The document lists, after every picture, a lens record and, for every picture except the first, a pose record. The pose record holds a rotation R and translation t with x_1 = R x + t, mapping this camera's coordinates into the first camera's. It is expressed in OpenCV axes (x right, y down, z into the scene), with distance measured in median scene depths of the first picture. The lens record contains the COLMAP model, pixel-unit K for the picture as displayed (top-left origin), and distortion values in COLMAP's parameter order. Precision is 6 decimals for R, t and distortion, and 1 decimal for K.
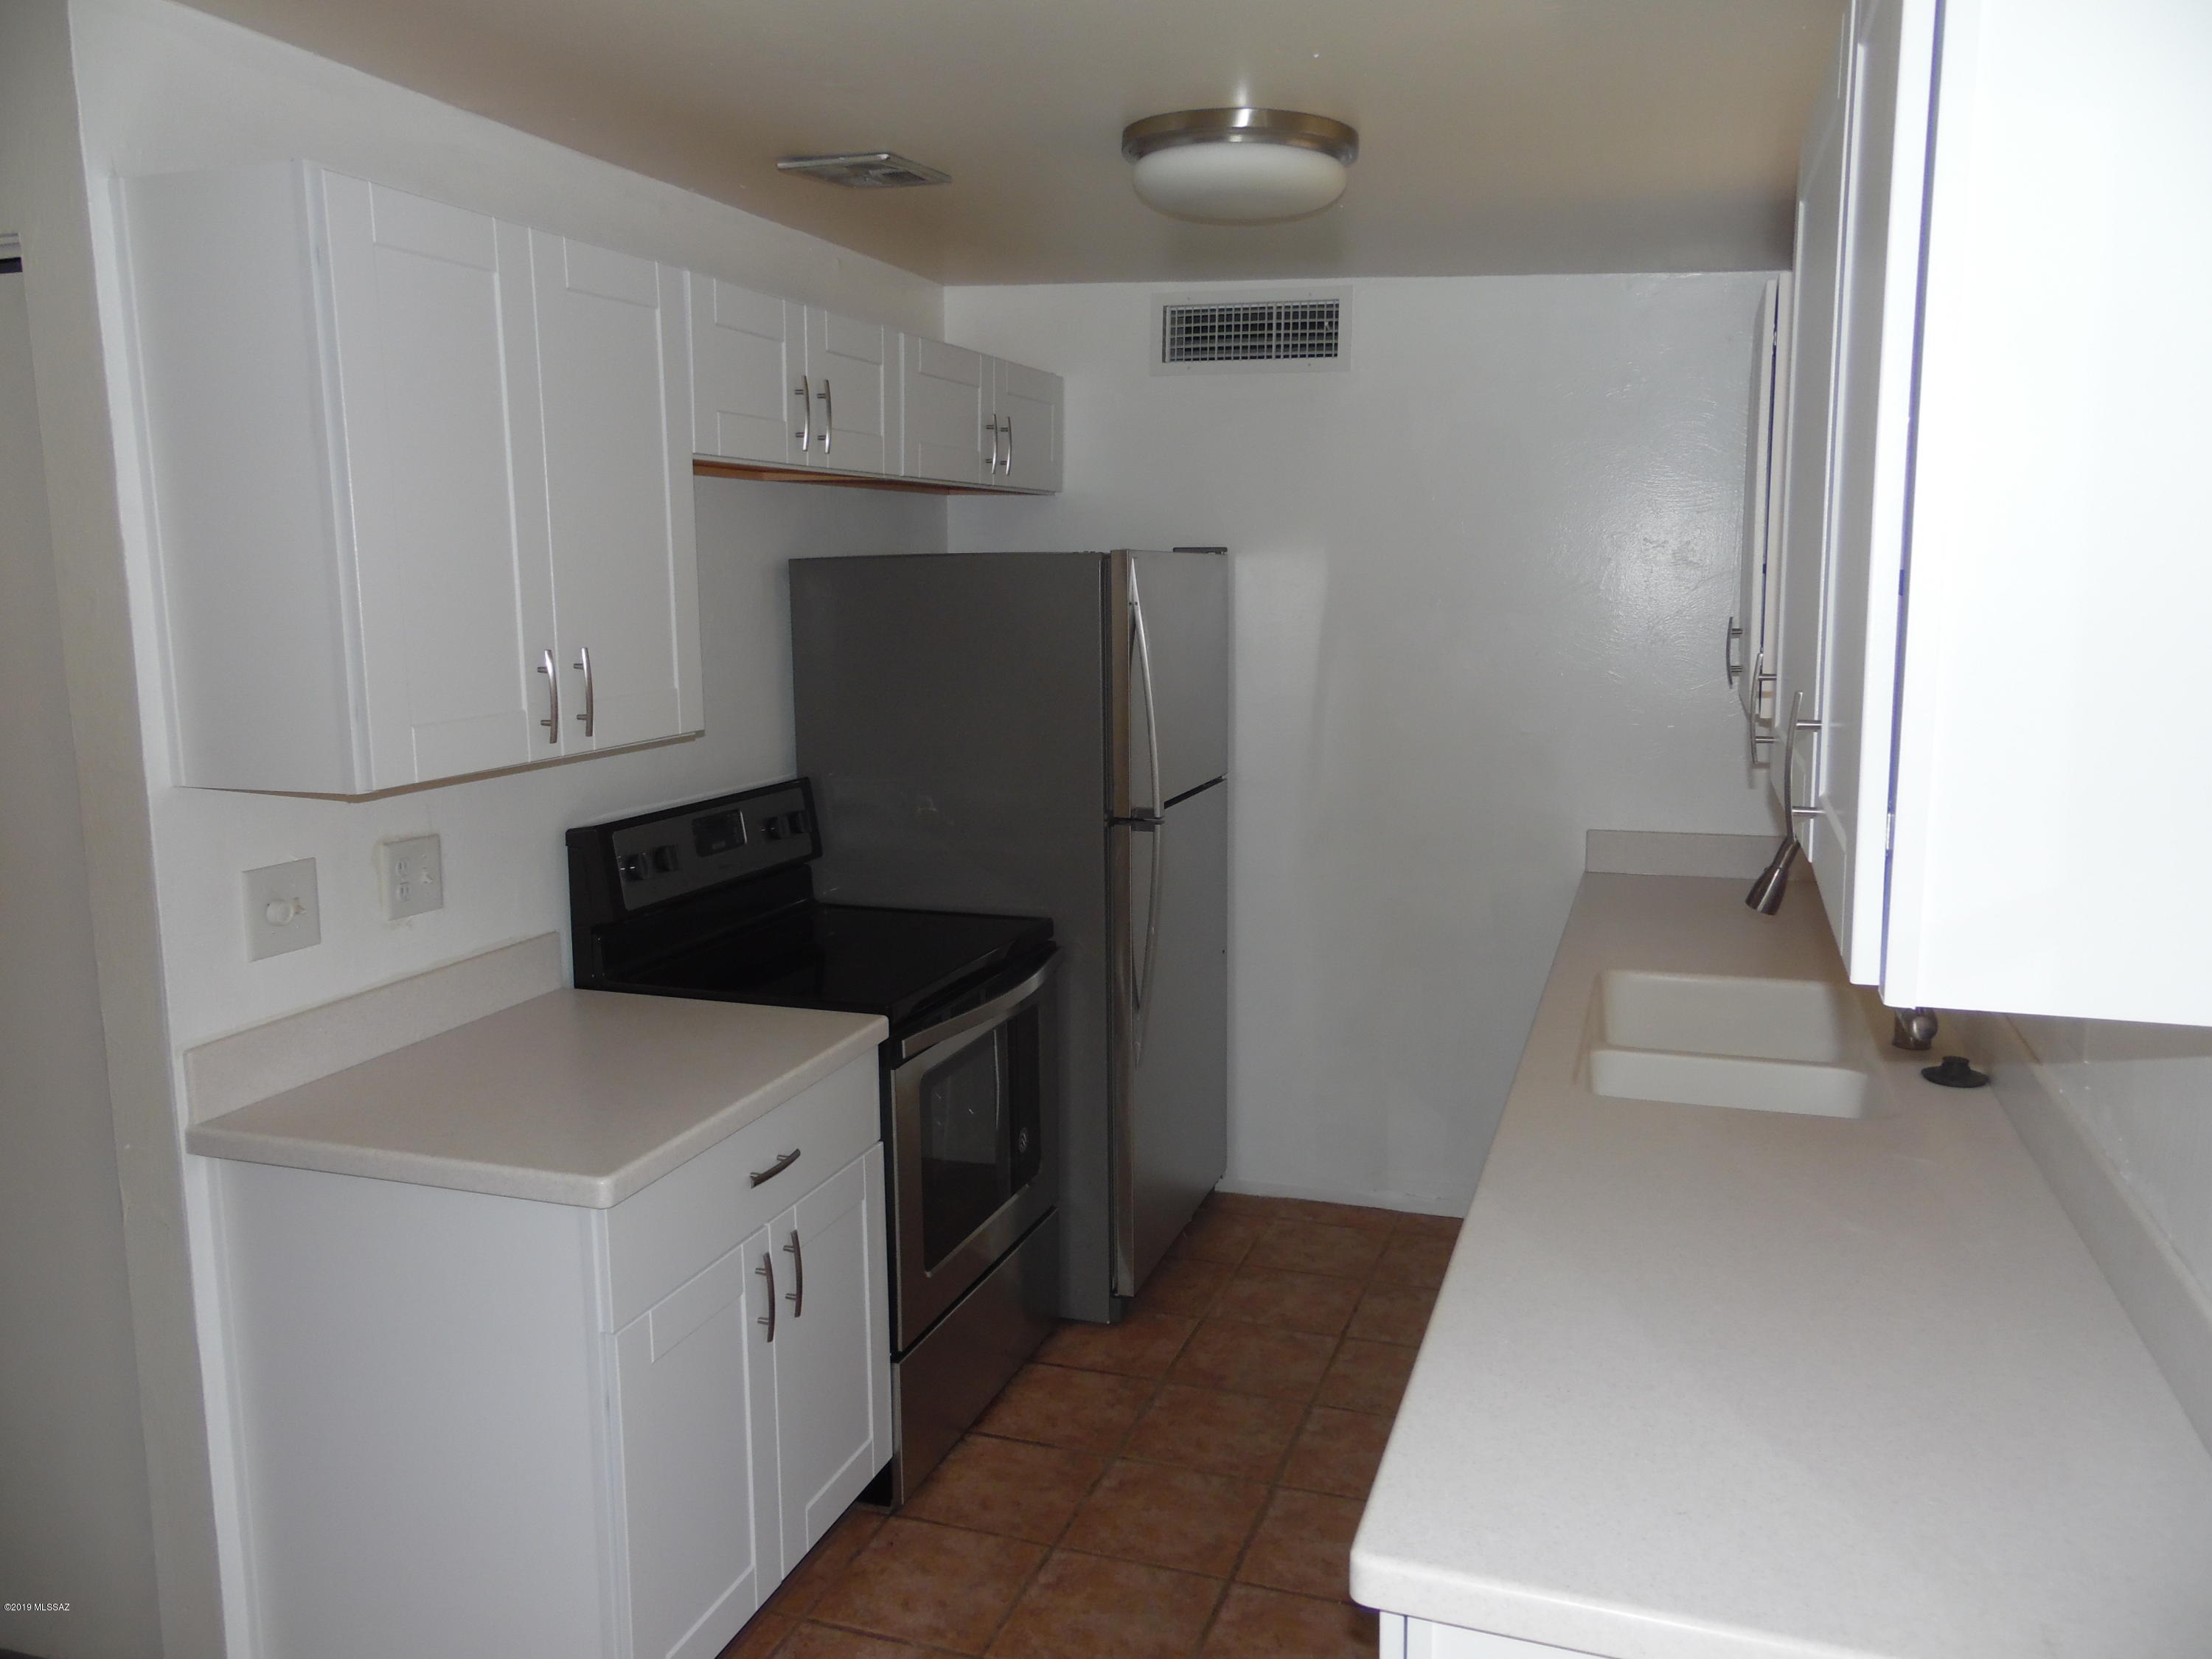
lens RADIAL K [[1654.5, 0, 1101.7], [0, 1654.5, 833.6], [0, 0, 1]] dist [-0.019042, 0.049964]
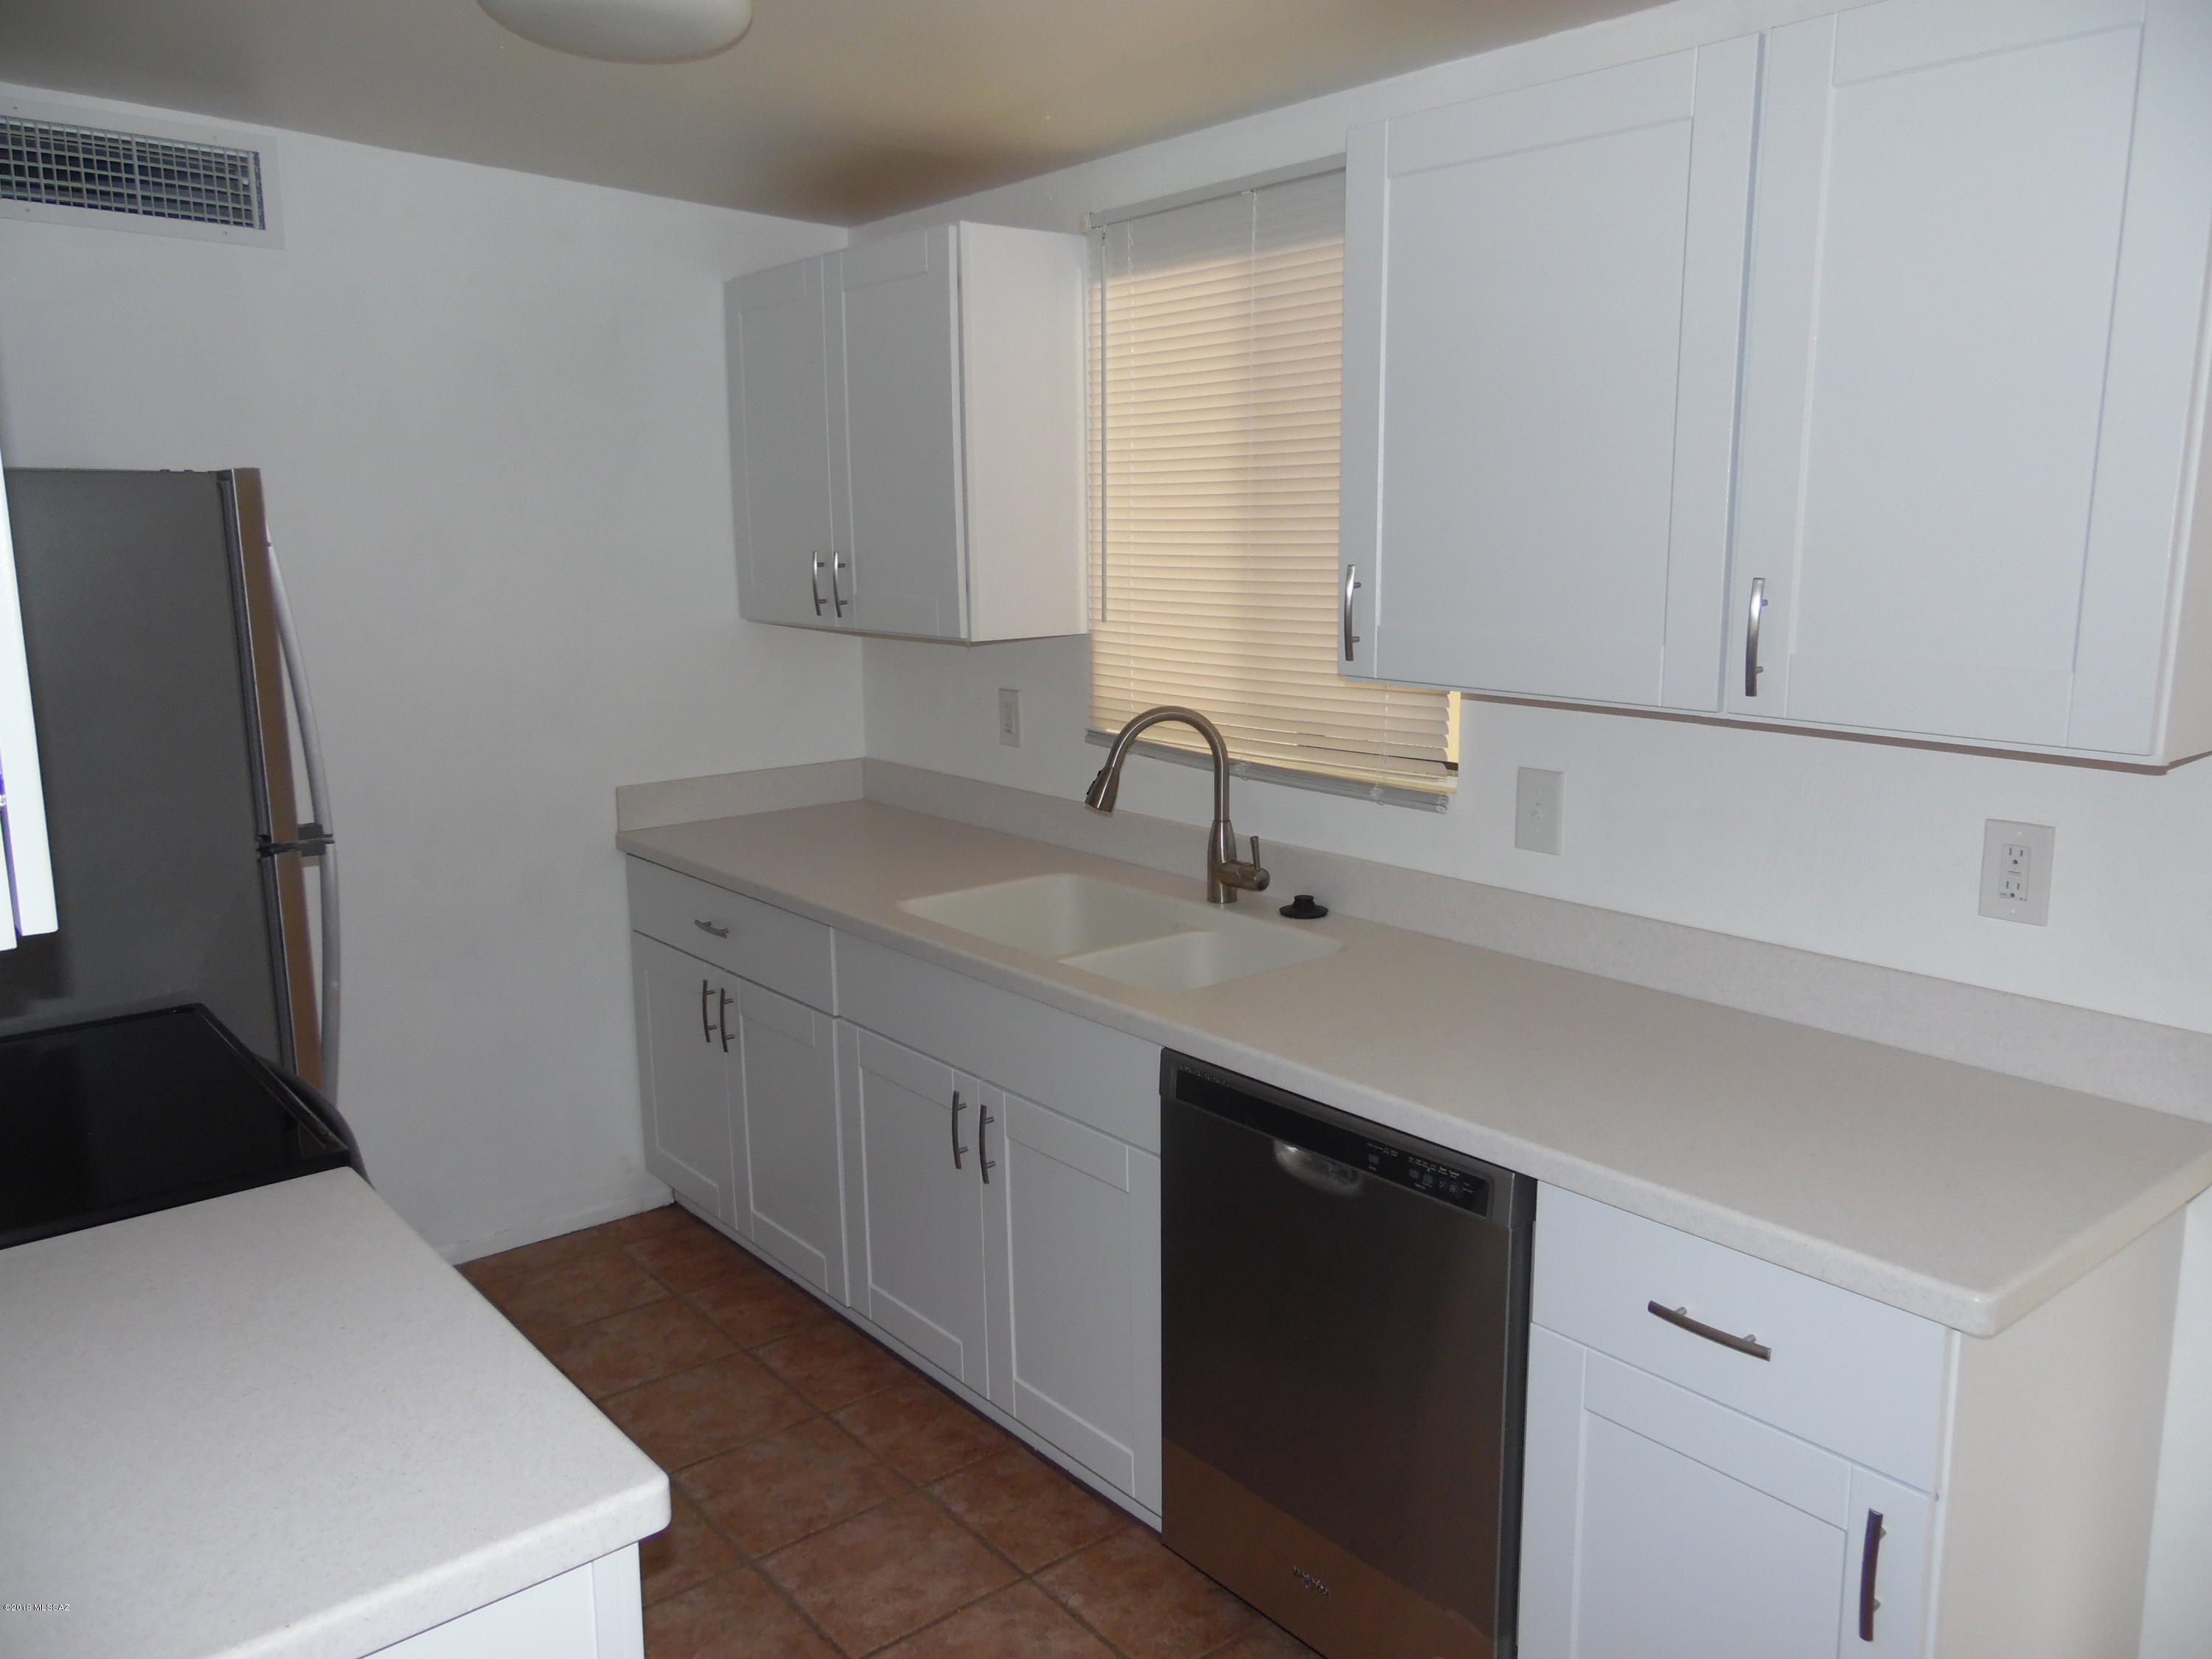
lens RADIAL K [[1654.5, 0, 1099.9], [0, 1654.5, 822.3], [0, 0, 1]] dist [-0.019042, 0.049964]
pose [[0.527802, -0.153112, 0.835453, -0.403365], [0.133882, 0.986319, 0.096181, -0.040191], [-0.838750, 0.061088, 0.541080, 0.309931]]
